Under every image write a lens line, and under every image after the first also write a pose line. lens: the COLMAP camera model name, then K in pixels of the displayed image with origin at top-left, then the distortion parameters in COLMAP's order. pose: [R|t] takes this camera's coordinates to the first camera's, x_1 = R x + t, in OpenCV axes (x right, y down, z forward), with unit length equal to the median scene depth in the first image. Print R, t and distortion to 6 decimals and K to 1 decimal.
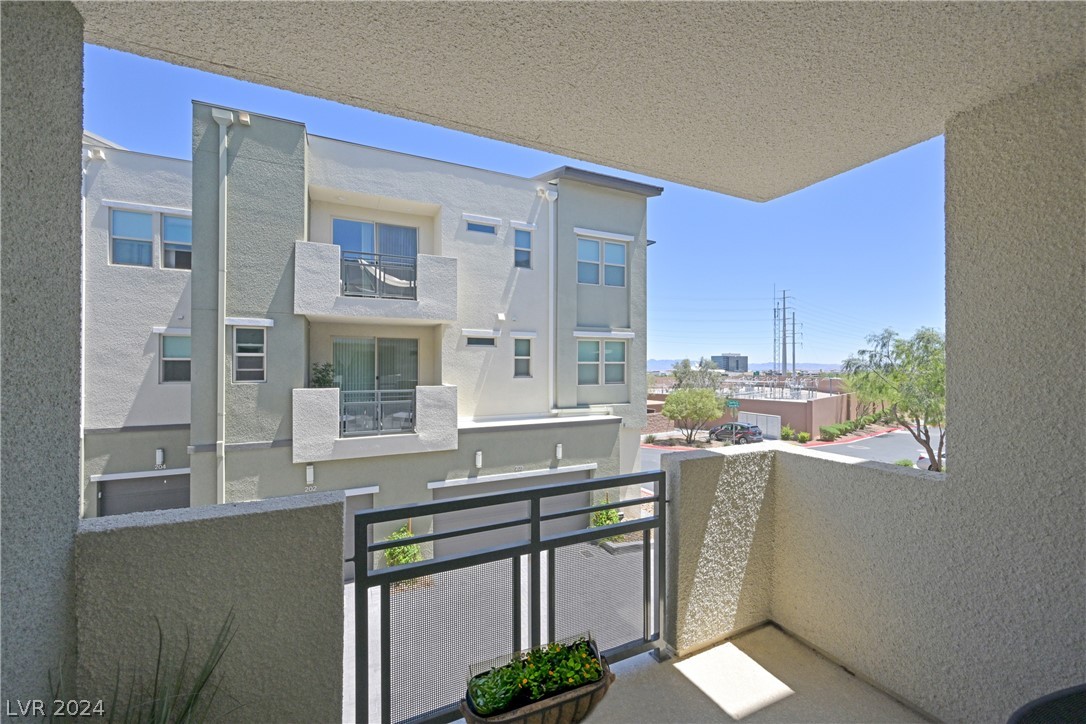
lens RADIAL K [[423.6, 0, 539.7], [0, 423.6, 363.6], [0, 0, 1]] dist [0.000171, -0.000391]
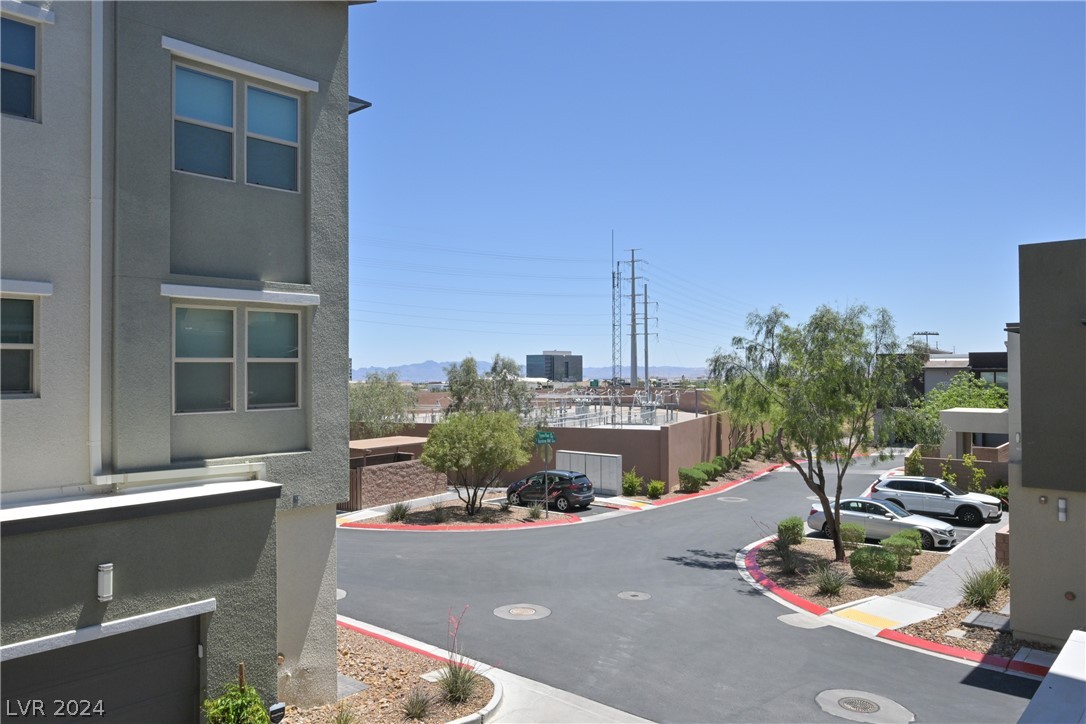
lens RADIAL K [[760.7, 0, 521.1], [0, 760.7, 368.0], [0, 0, 1]] dist [-0.018158, 0.007969]
pose [[0.930836, -0.004759, 0.365407, 0.125126], [0.005236, 0.999986, -0.000315, 0.007336], [-0.365401, 0.002207, 0.930848, 0.163597]]
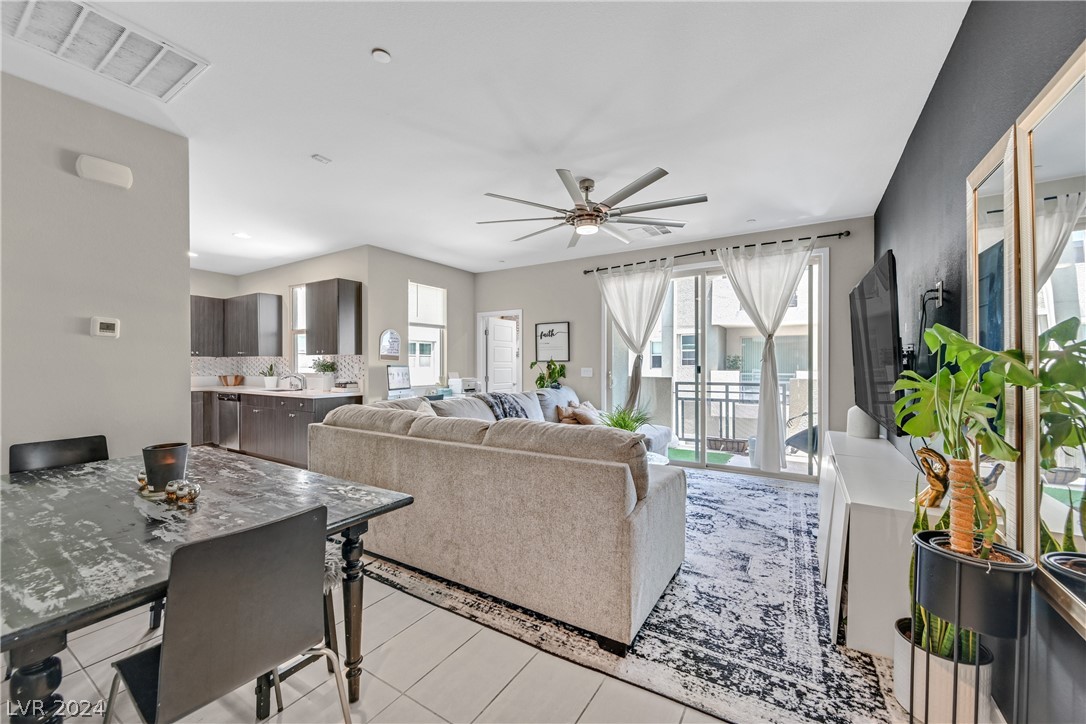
lens RADIAL K [[423.6, 0, 538.5], [0, 423.6, 367.3], [0, 0, 1]] dist [0.000171, -0.000391]
pose [[0.536297, 0.003609, -0.844022, 0.291462], [0.002115, 0.999982, 0.005619, 0.024047], [0.844027, -0.004799, 0.536279, -0.291038]]
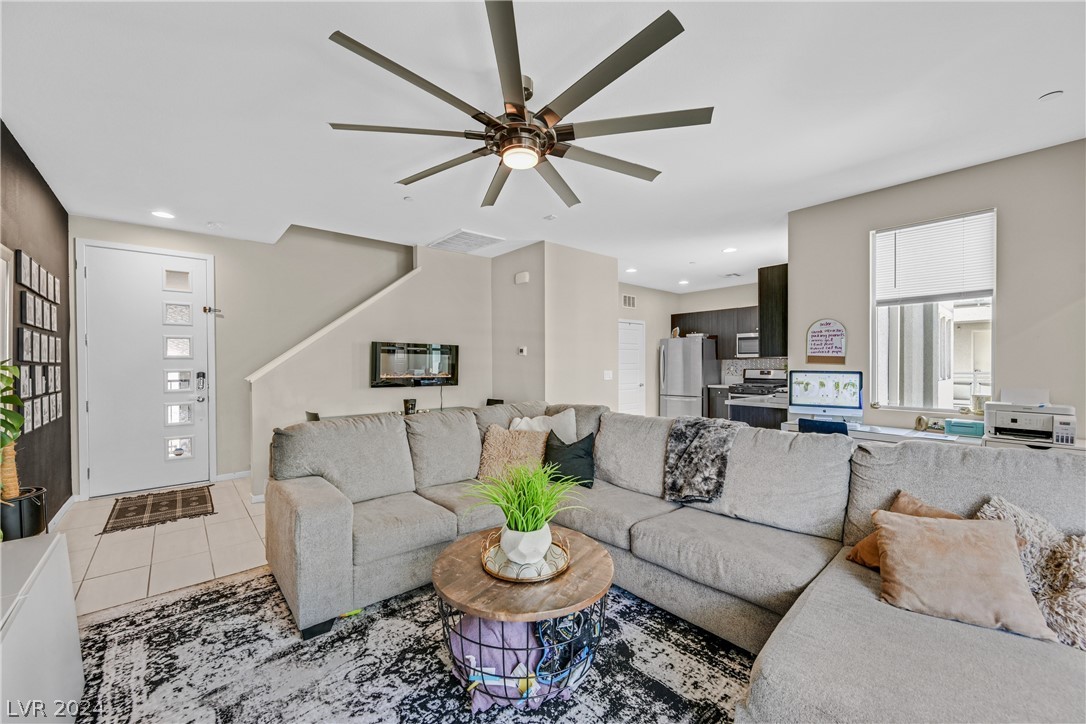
lens RADIAL K [[423.6, 0, 542.3], [0, 423.6, 367.6], [0, 0, 1]] dist [0.000171, -0.000391]
pose [[-0.962007, 0.003209, -0.273008, 0.135451], [0.000789, 0.999959, 0.008972, 0.019394], [0.273025, 0.008416, -0.961970, 0.009687]]
